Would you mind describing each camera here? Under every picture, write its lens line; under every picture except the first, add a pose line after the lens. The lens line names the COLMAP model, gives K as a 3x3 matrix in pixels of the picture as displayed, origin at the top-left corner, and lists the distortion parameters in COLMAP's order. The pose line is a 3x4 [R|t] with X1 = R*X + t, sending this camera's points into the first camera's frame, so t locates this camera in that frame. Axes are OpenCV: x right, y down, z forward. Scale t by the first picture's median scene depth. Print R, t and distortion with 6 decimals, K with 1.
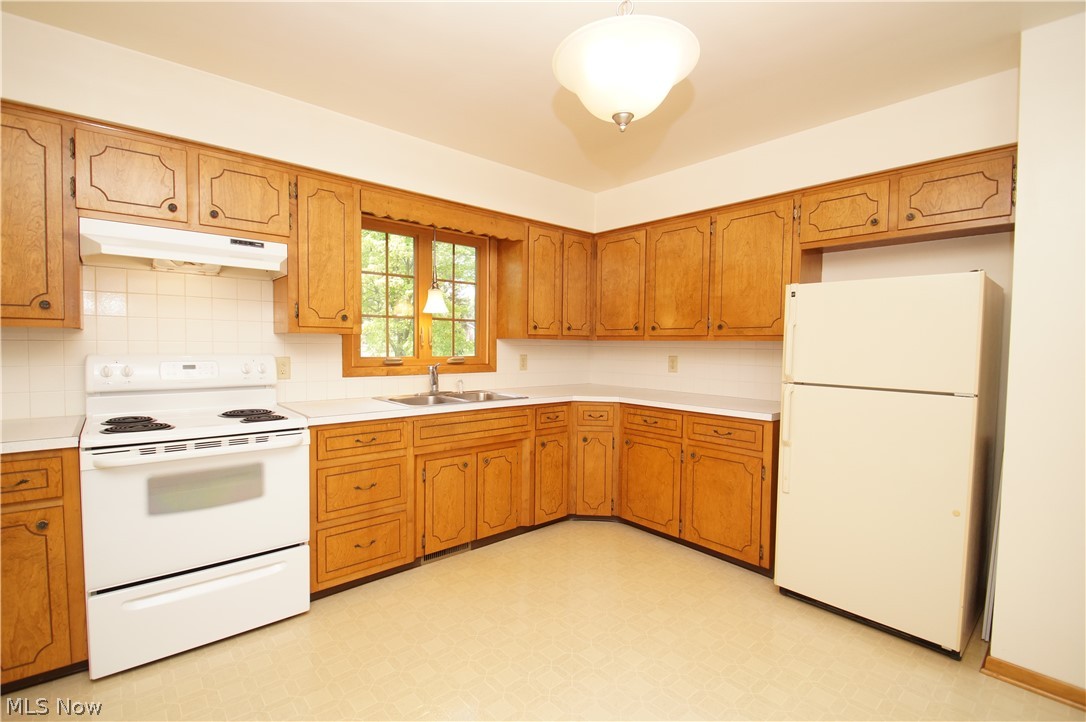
lens RADIAL K [[488.8, 0, 537.3], [0, 488.8, 360.2], [0, 0, 1]] dist [0.007896, -0.008917]
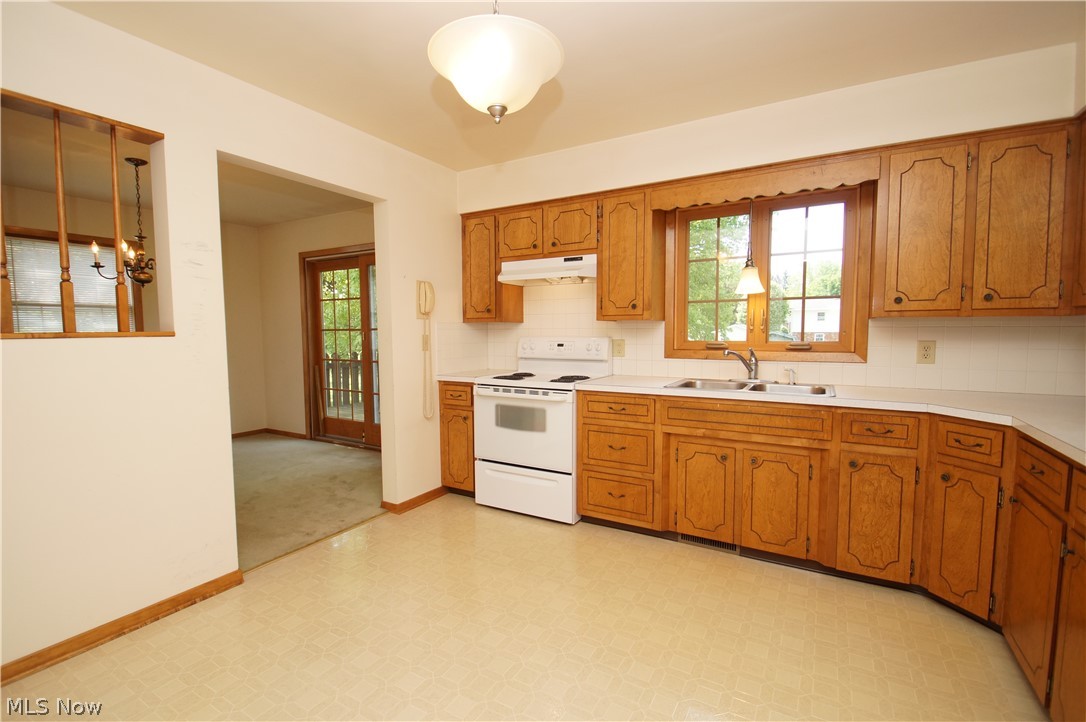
lens RADIAL K [[488.8, 0, 542.5], [0, 488.8, 360.7], [0, 0, 1]] dist [0.007896, -0.008917]
pose [[0.316972, 0.042875, -0.947465, 0.666164], [-0.024982, 0.999009, 0.036850, 0.006634], [0.948106, 0.011989, 0.317729, 0.414672]]
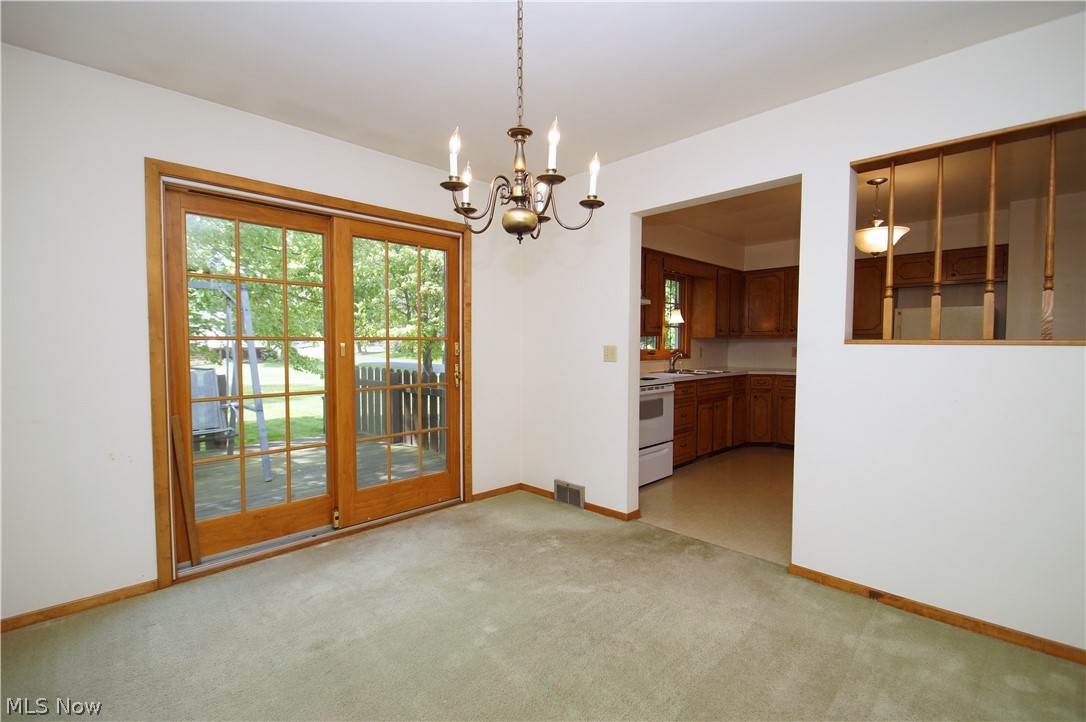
lens RADIAL K [[488.8, 0, 538.6], [0, 488.8, 360.4], [0, 0, 1]] dist [0.007896, -0.008917]
pose [[0.997924, -0.016572, 0.062238, -0.967356], [0.016695, 0.999860, -0.001450, 0.033983], [-0.062205, 0.002486, 0.998060, -0.819195]]
